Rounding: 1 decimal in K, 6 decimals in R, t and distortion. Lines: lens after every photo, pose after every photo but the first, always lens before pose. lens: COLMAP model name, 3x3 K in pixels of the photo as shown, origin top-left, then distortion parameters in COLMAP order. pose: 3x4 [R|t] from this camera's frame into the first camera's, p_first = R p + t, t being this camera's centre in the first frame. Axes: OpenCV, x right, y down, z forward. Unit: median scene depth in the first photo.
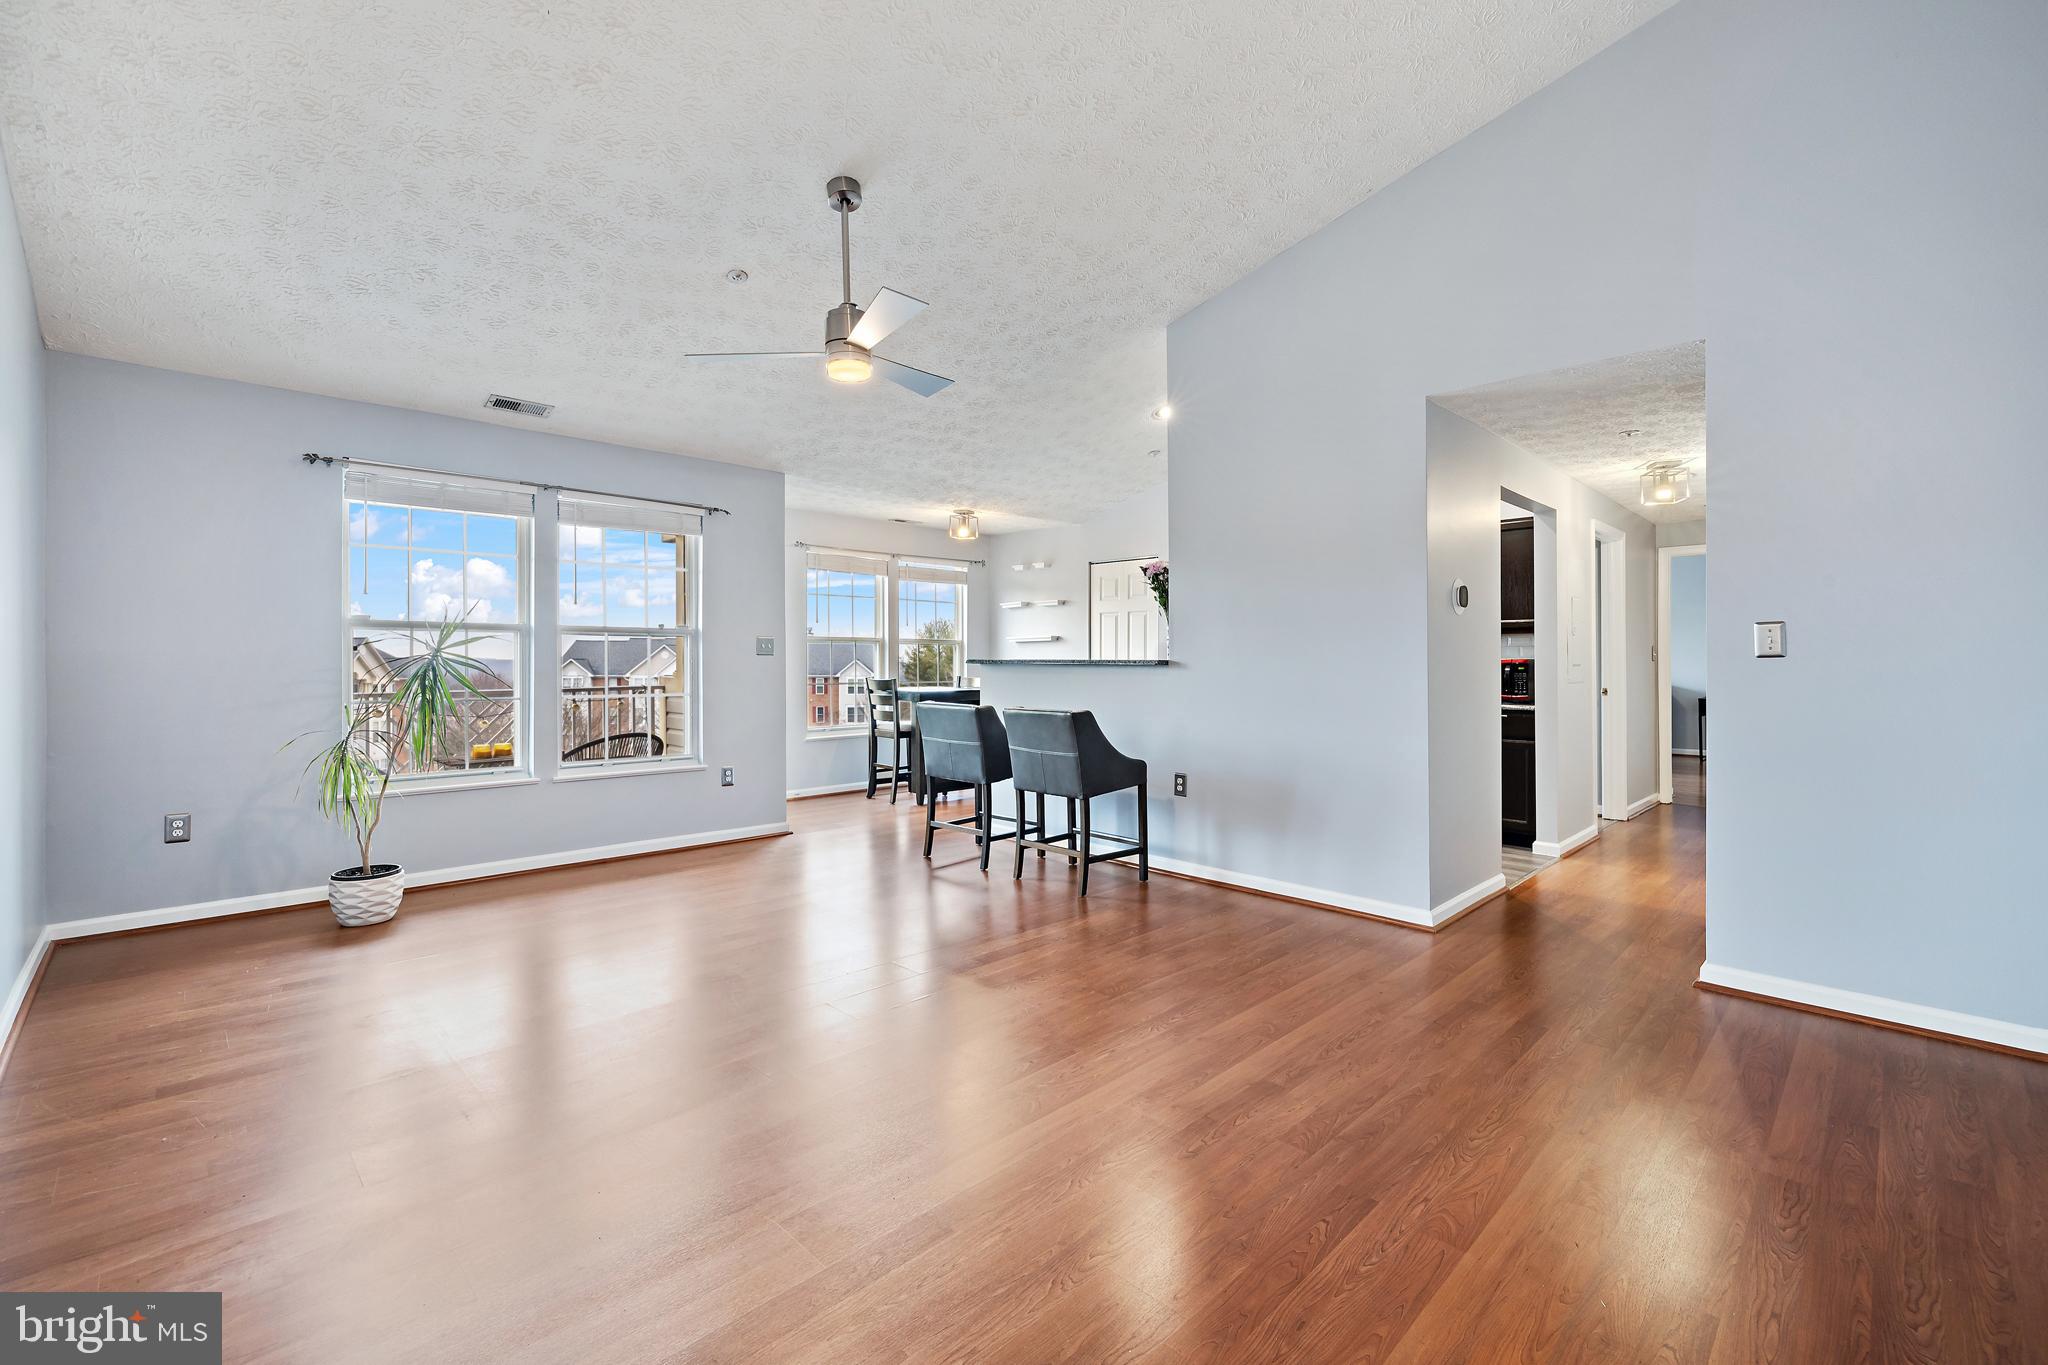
lens RADIAL K [[867.0, 0, 1012.9], [0, 867.0, 660.3], [0, 0, 1]] dist [0.003537, -0.000721]
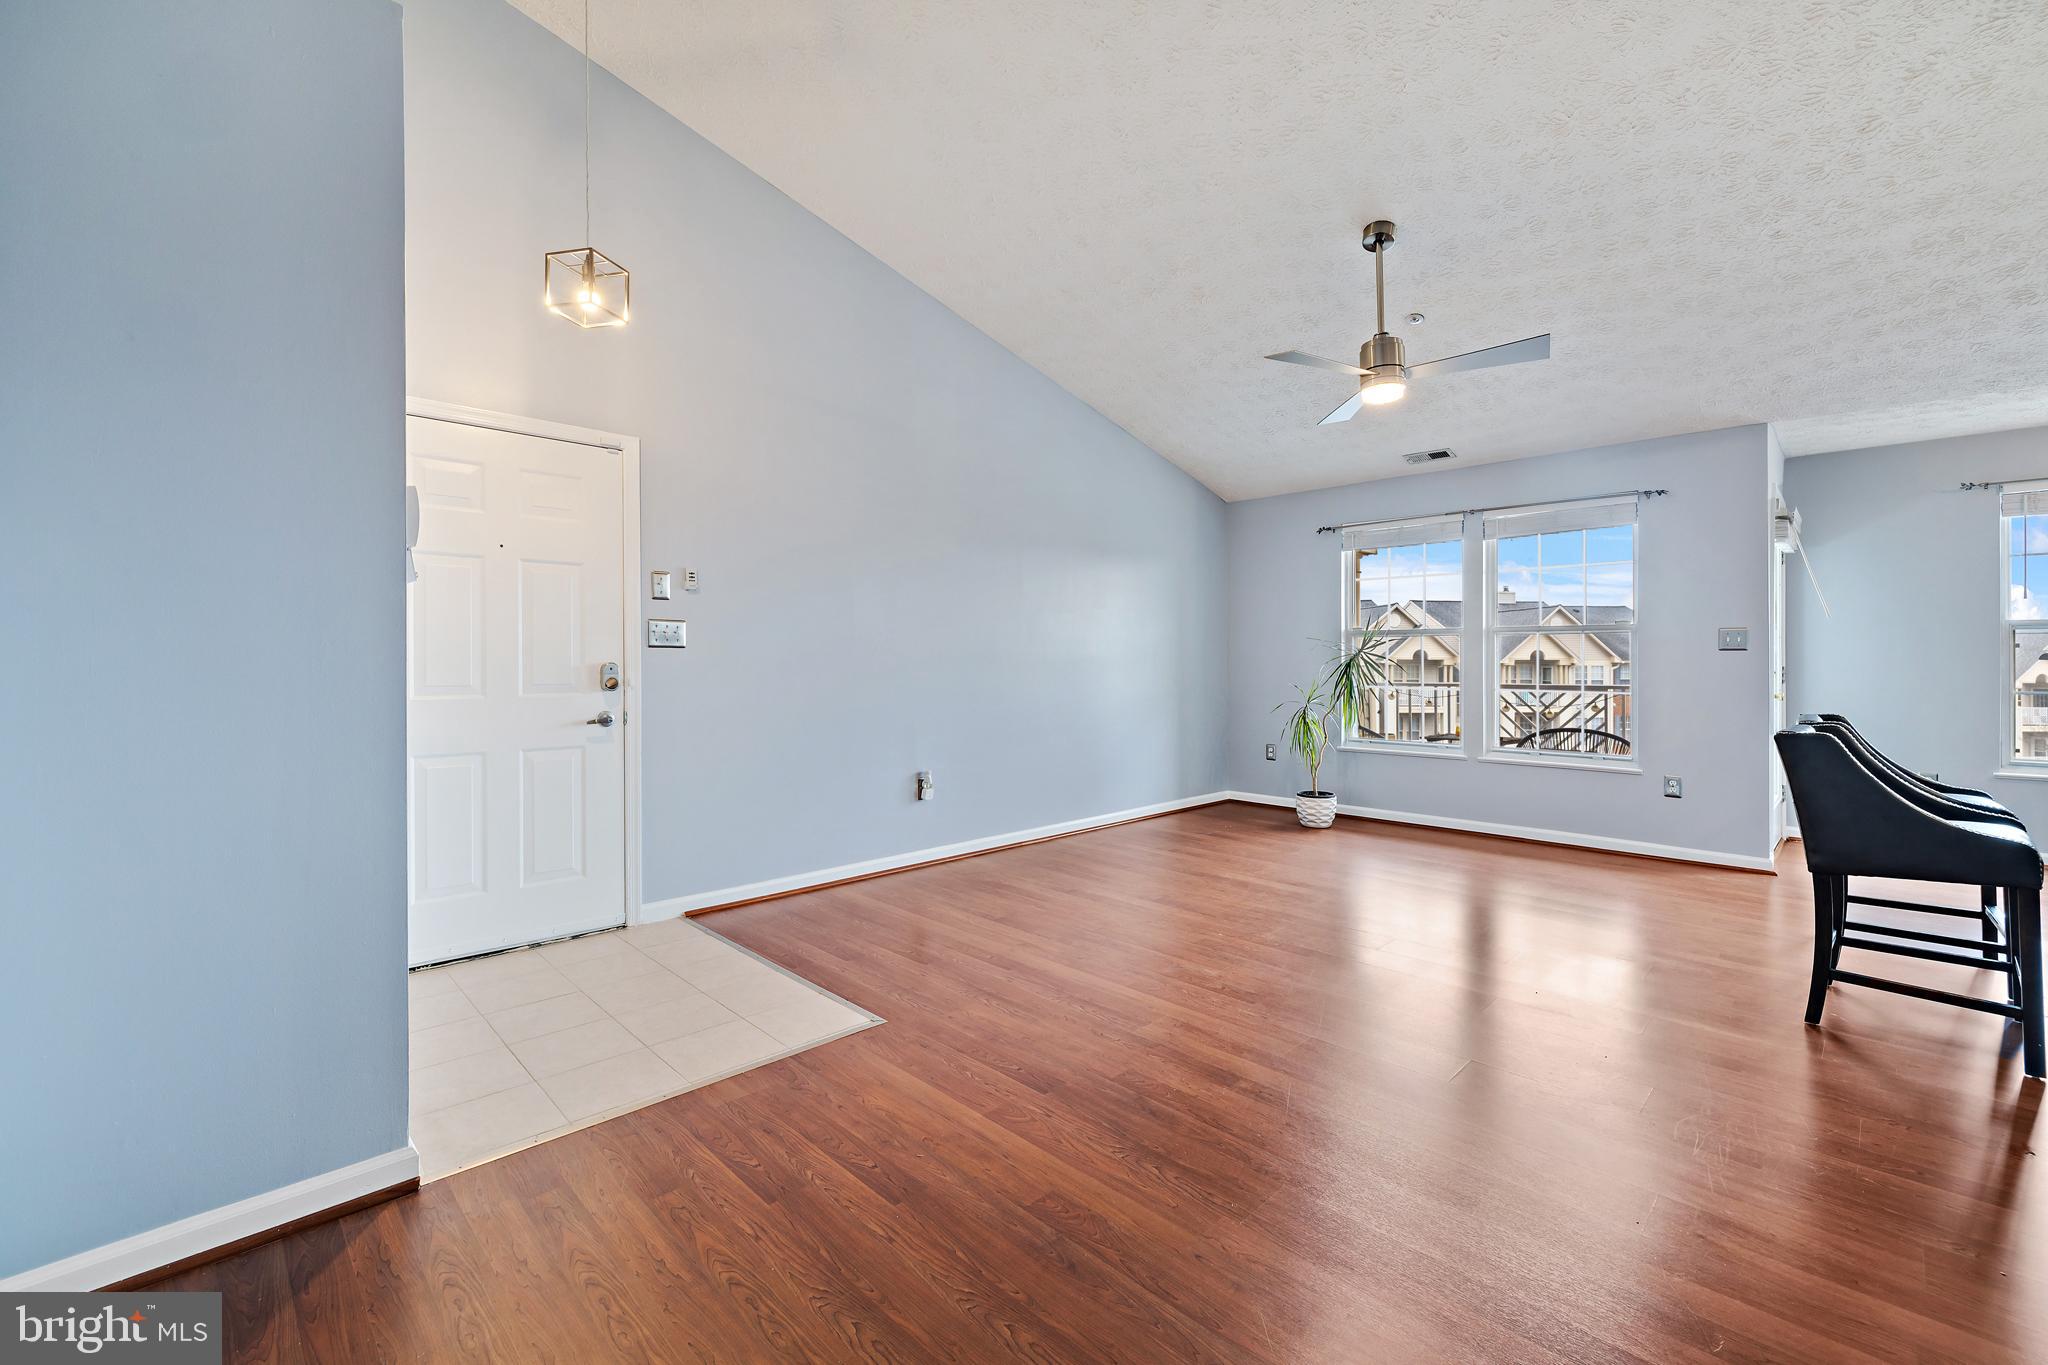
lens RADIAL K [[867.0, 0, 1021.9], [0, 867.0, 671.8], [0, 0, 1]] dist [0.003537, -0.000721]
pose [[-0.005955, 0.008715, -0.999944, 0.808004], [0.002631, 0.999959, 0.008700, 0.009384], [0.999979, -0.002579, -0.005978, 0.482959]]
